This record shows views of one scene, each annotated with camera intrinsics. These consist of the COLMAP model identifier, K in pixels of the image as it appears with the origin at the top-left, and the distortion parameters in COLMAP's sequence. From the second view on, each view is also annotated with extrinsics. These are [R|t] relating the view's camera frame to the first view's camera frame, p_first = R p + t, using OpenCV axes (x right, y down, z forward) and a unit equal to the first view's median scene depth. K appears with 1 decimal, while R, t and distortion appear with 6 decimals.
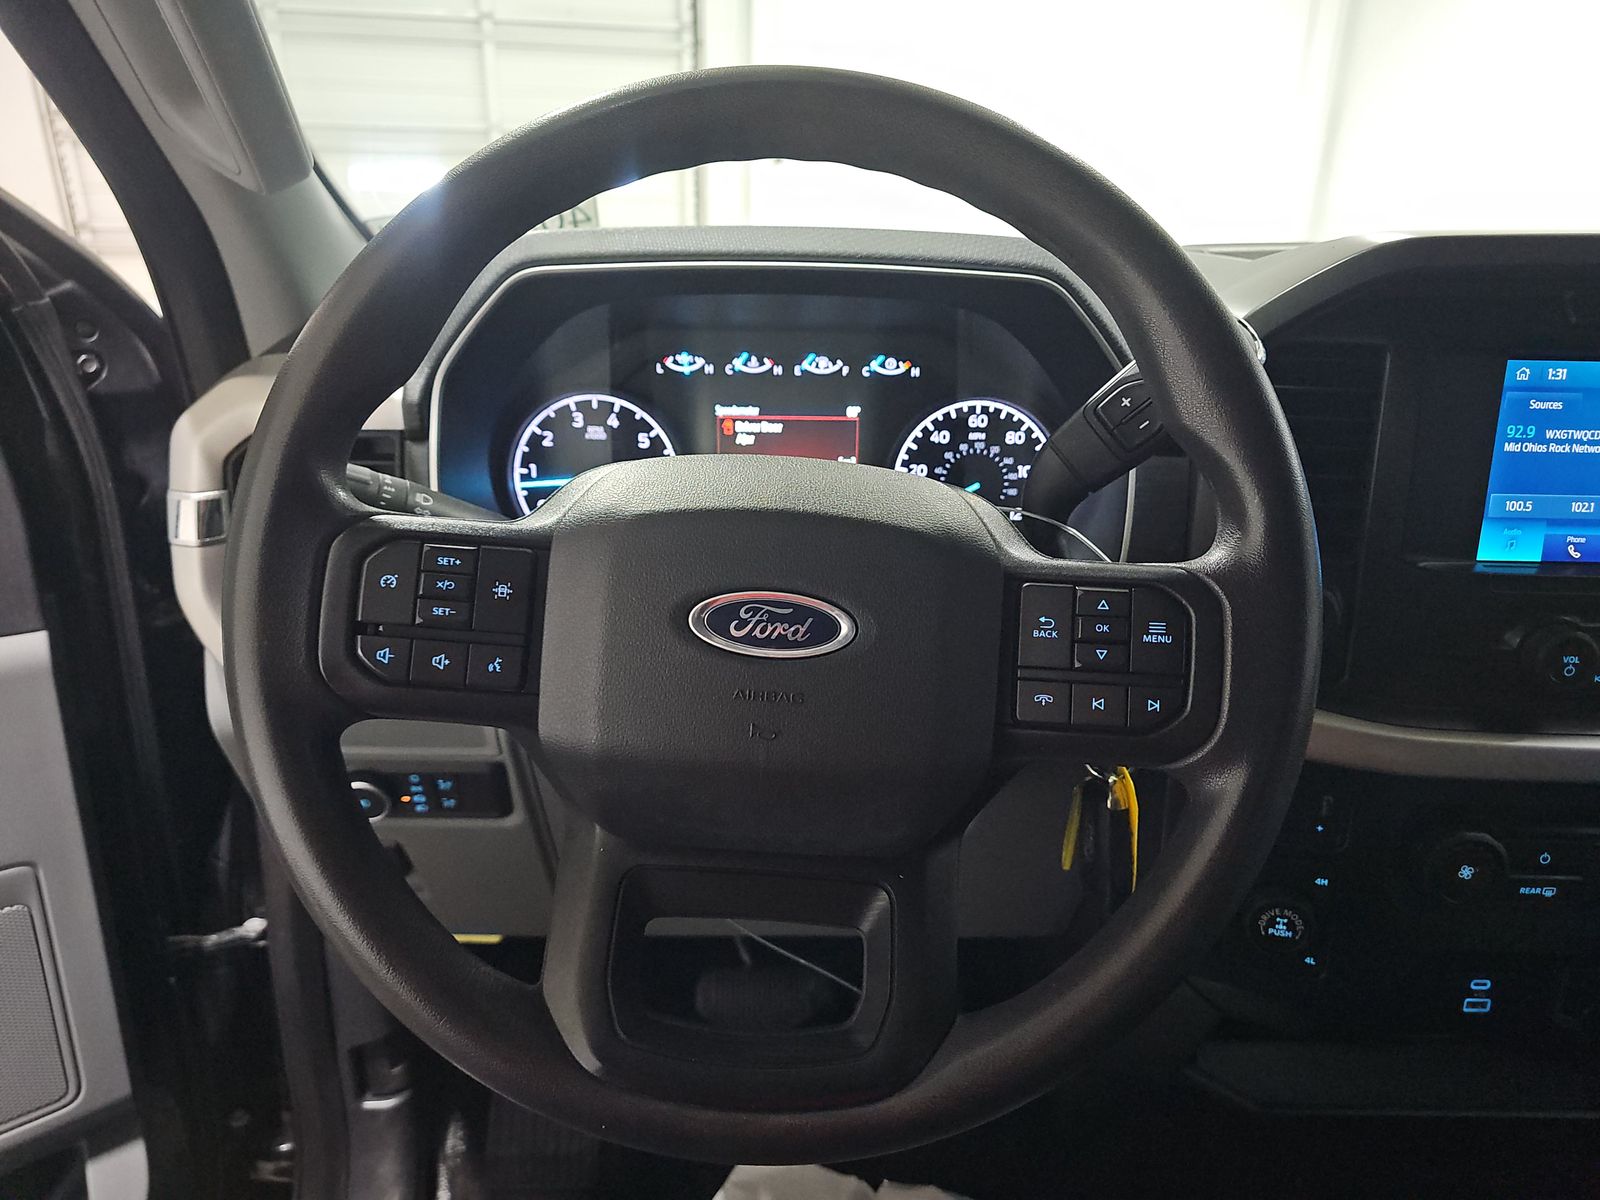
lens RADIAL K [[1084.2, 0, 793.9], [0, 1084.2, 620.9], [0, 0, 1]] dist [0.059747, -0.052946]
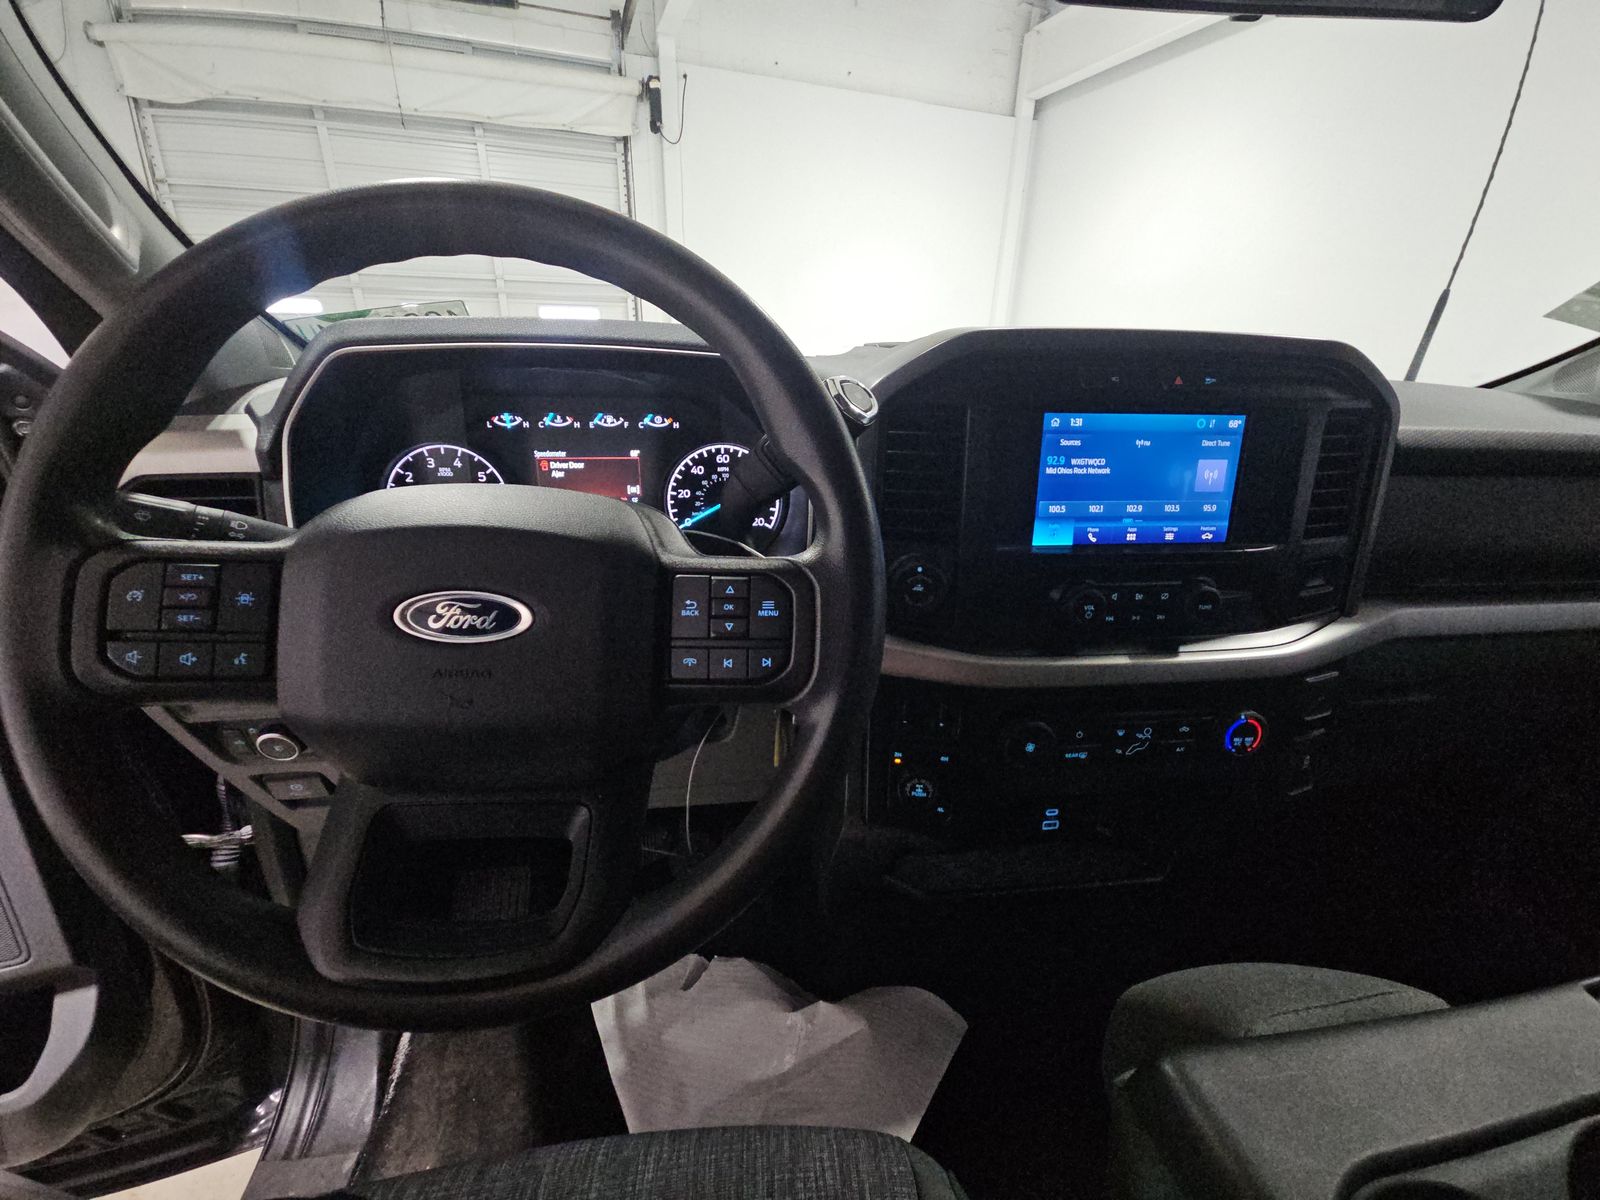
lens RADIAL K [[662.2, 0, 806.9], [0, 662.2, 608.1], [0, 0, 1]] dist [0.010750, -0.015641]
pose [[0.992592, -0.043257, 0.113533, 0.199086], [0.039417, 0.998579, 0.035855, -0.012958], [-0.114923, -0.031114, 0.992887, 0.114948]]
